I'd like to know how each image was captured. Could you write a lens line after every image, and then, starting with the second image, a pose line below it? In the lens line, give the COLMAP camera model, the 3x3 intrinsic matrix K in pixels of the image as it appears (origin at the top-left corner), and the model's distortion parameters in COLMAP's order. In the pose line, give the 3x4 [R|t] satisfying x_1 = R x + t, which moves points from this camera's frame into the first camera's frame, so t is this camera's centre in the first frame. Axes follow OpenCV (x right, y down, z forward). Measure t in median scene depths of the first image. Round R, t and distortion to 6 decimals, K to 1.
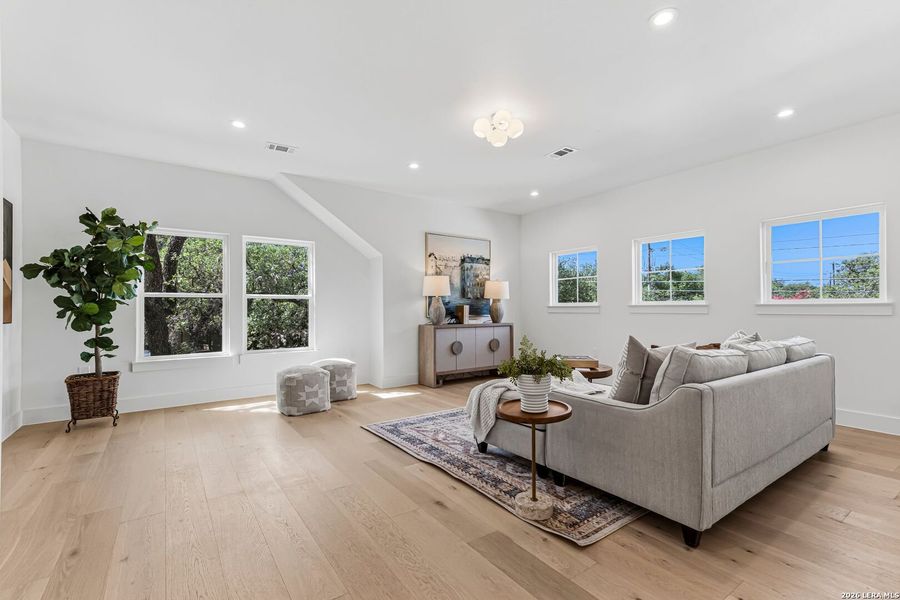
lens RADIAL K [[408.5, 0, 452.6], [0, 408.5, 304.9], [0, 0, 1]] dist [-0.001725, 0.000086]
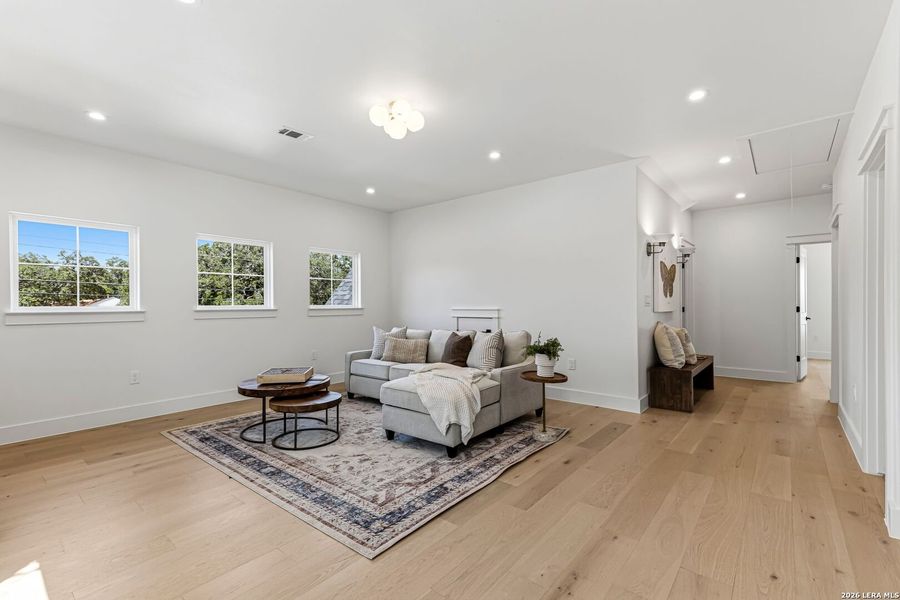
lens RADIAL K [[408.5, 0, 449.4], [0, 408.5, 303.6], [0, 0, 1]] dist [-0.001725, 0.000086]
pose [[-0.272507, 0.020384, 0.961938, -0.811667], [0.010289, 0.999780, -0.018271, 0.012366], [-0.962099, 0.004918, -0.272657, 1.189752]]
